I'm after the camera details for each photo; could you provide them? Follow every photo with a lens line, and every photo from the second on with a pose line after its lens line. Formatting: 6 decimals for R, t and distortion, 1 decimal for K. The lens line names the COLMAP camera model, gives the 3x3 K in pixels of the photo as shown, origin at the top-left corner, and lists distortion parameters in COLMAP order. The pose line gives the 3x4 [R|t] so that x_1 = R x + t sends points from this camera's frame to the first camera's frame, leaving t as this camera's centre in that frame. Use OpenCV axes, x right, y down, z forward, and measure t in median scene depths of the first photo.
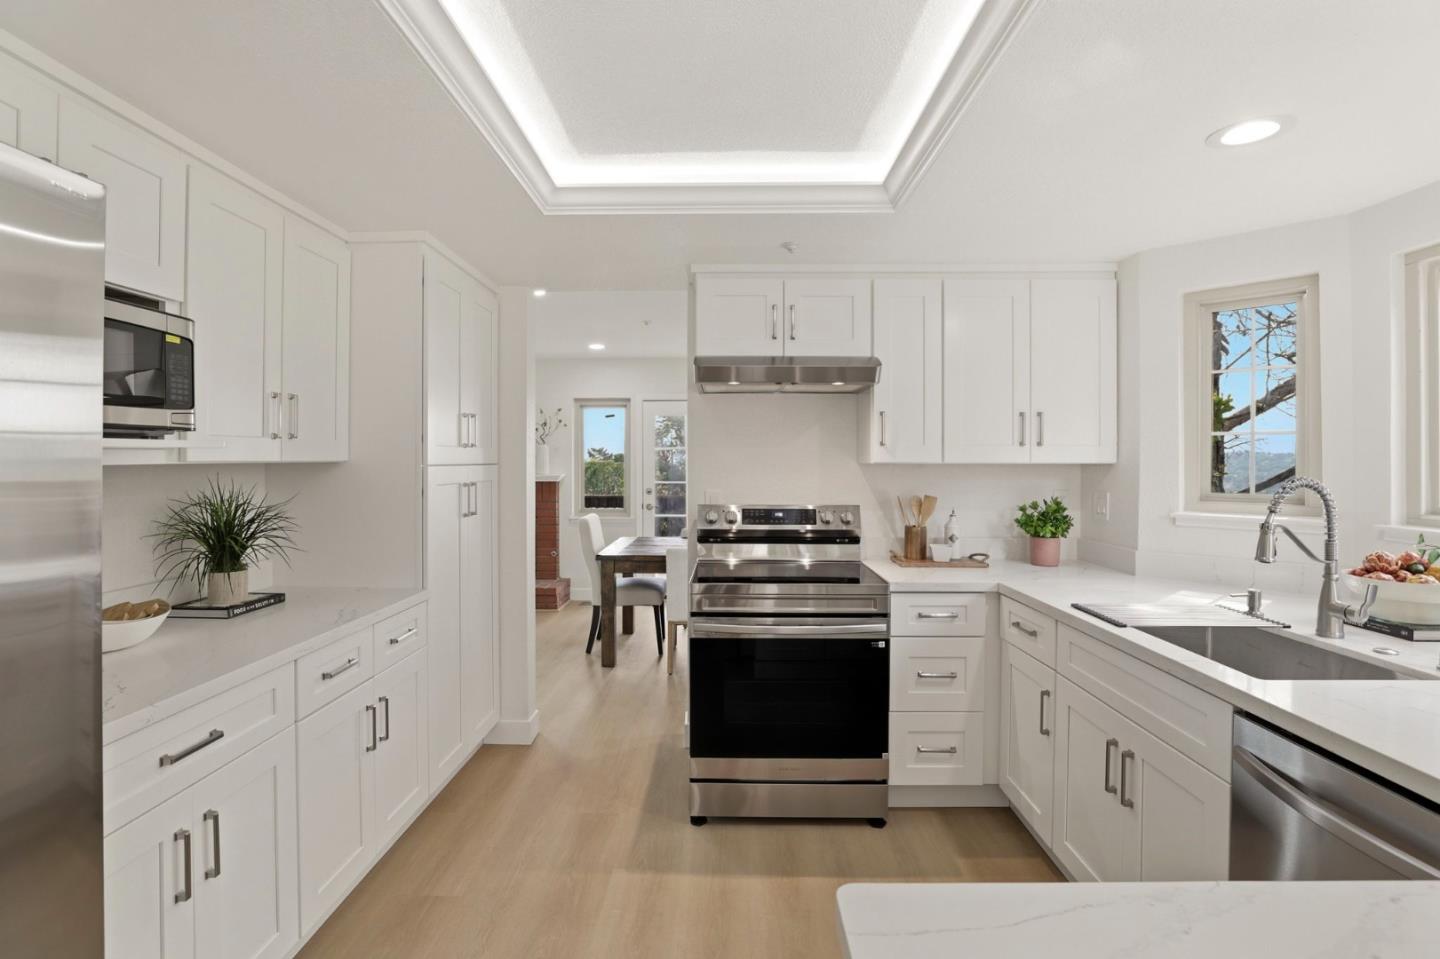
lens RADIAL K [[662.4, 0, 716.2], [0, 662.4, 457.8], [0, 0, 1]] dist [-0.043348, 0.000439]
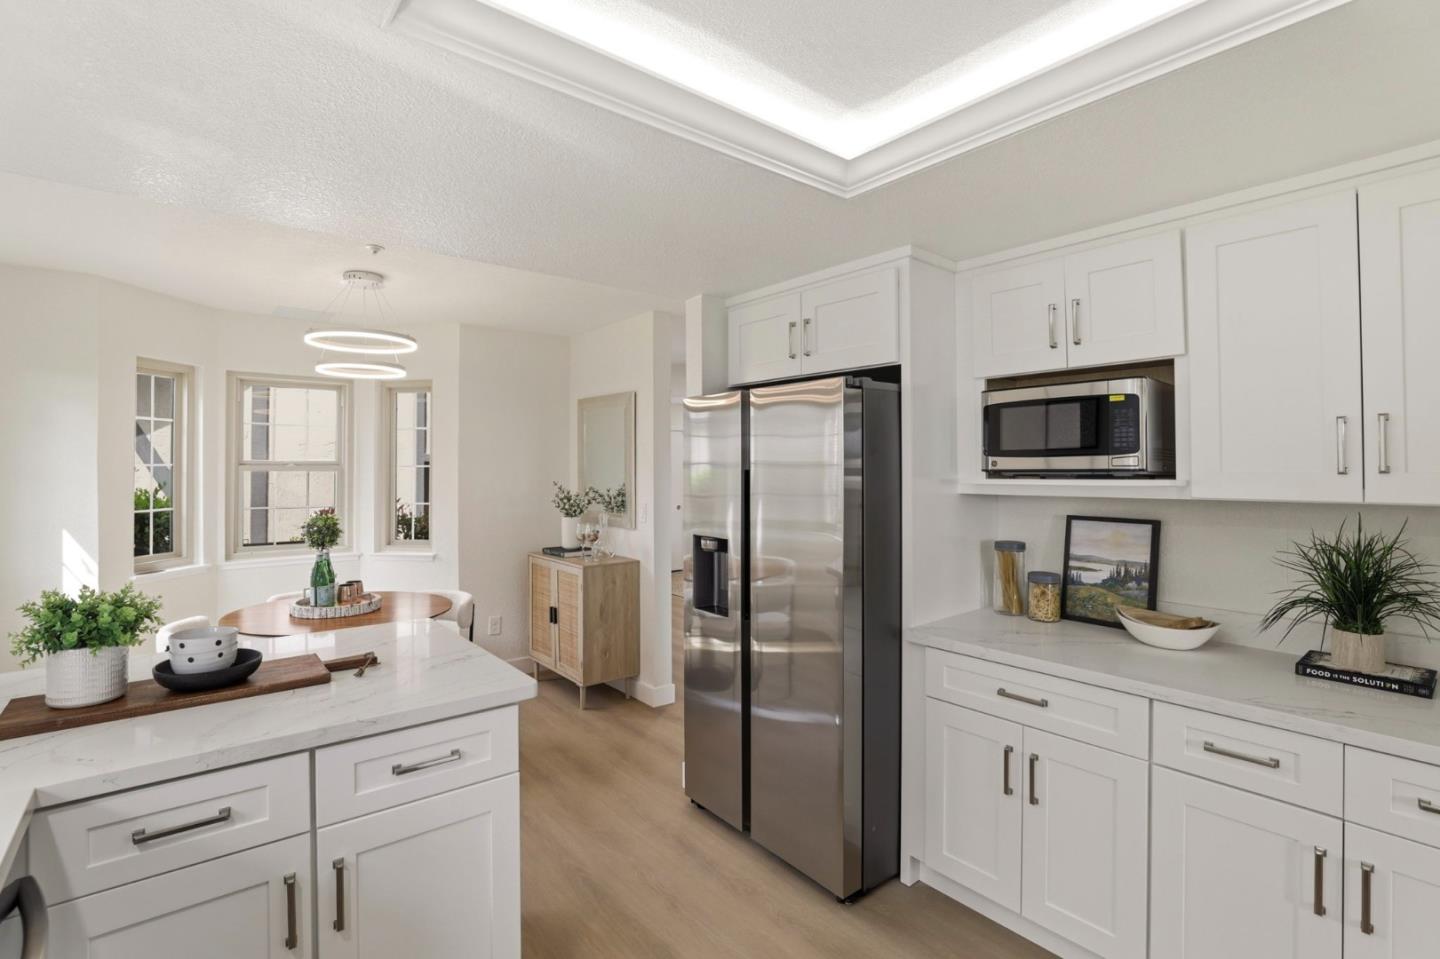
lens RADIAL K [[662.4, 0, 716.2], [0, 662.4, 457.8], [0, 0, 1]] dist [-0.043348, 0.000439]
pose [[-0.767096, -0.012444, -0.641412, 0.342082], [-0.000946, 0.999833, -0.018267, -0.027873], [0.641532, -0.013406, -0.766979, 0.896757]]
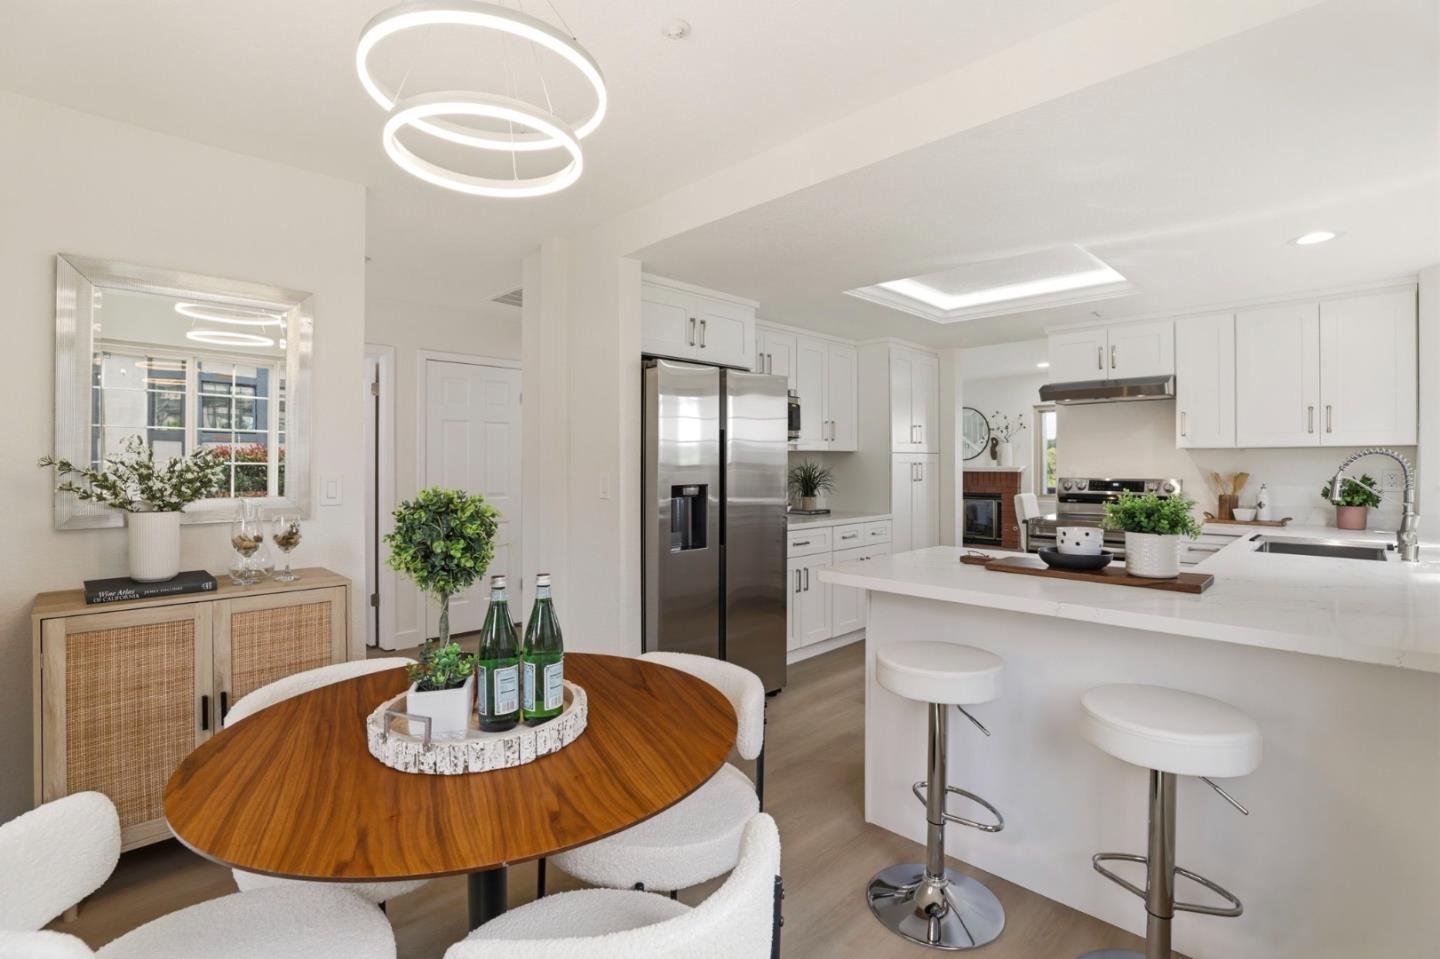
lens RADIAL K [[662.4, 0, 716.2], [0, 662.4, 457.8], [0, 0, 1]] dist [-0.043348, 0.000439]
pose [[0.717116, -0.009110, -0.696894, 0.571832], [0.005514, 0.999957, -0.007398, 0.038757], [0.696932, 0.001463, 0.717136, -0.810437]]
